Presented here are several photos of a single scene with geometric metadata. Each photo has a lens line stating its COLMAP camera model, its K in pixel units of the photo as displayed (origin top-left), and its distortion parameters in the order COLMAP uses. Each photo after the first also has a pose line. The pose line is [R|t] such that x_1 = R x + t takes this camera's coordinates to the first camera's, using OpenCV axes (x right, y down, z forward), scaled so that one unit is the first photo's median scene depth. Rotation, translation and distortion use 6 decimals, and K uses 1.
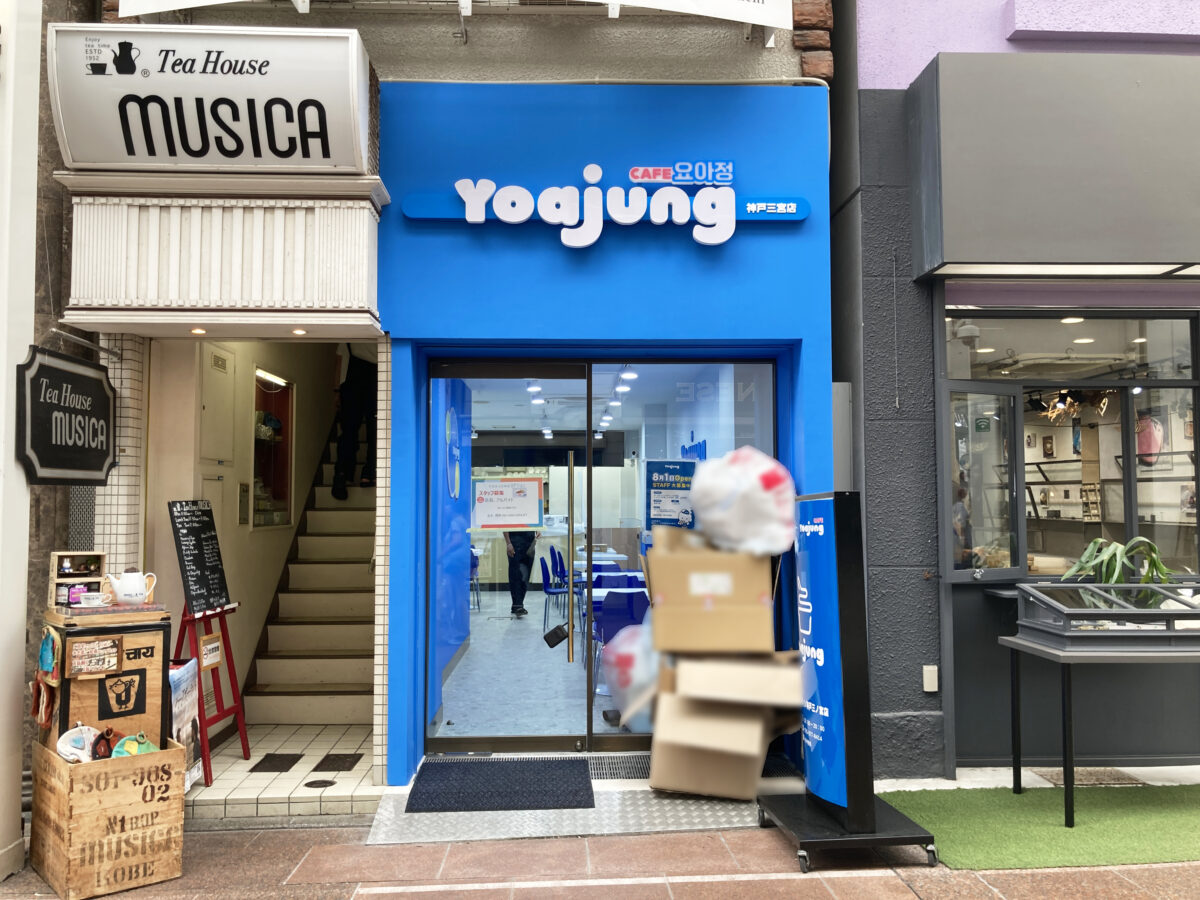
lens RADIAL K [[957.3, 0, 600.0], [0, 957.3, 450.0], [0, 0, 1]] dist [0.006899, 0.004838]
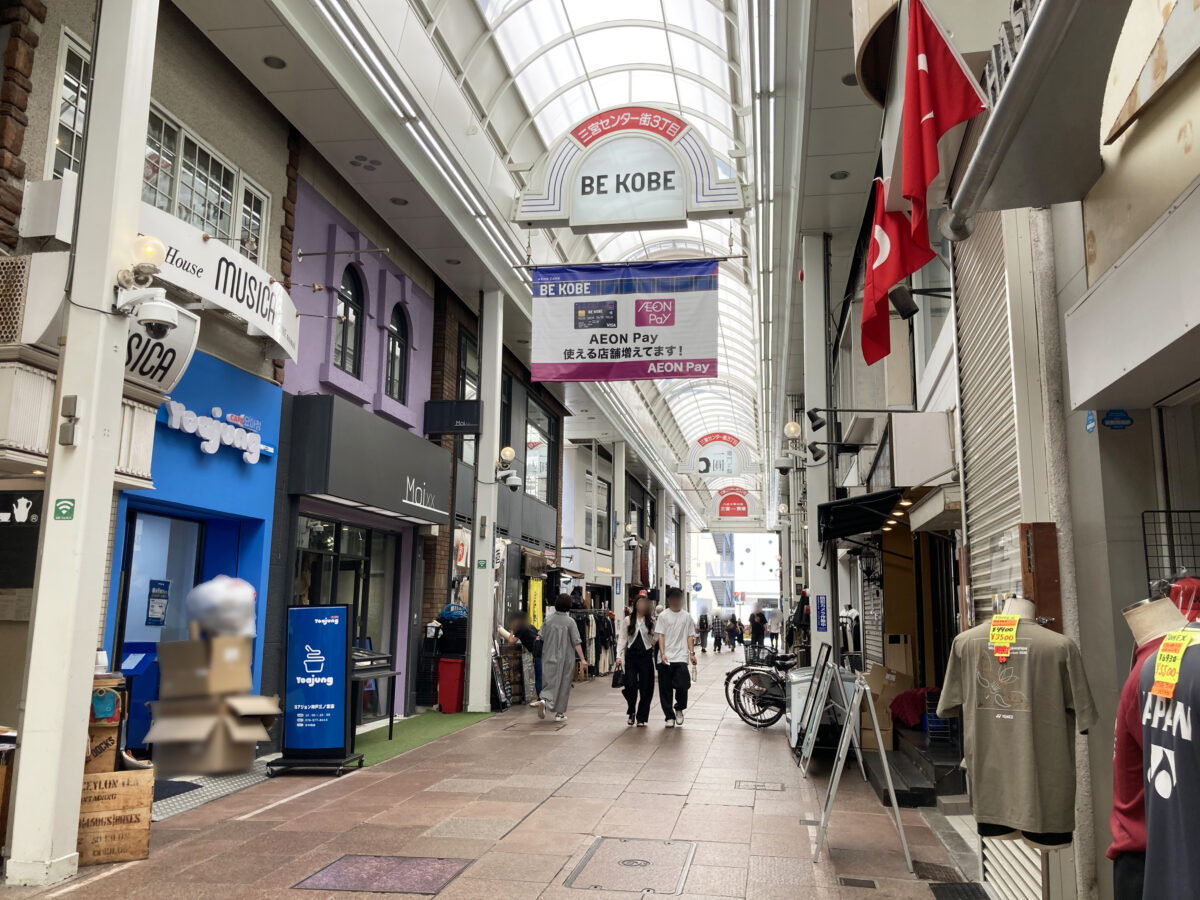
lens RADIAL K [[957.3, 0, 600.0], [0, 957.3, 450.0], [0, 0, 1]] dist [0.006899, 0.004838]
pose [[0.198687, 0.168286, 0.965507, -1.510178], [-0.063261, 0.985295, -0.158717, 0.005521], [-0.978019, -0.029544, 0.206411, -0.021830]]
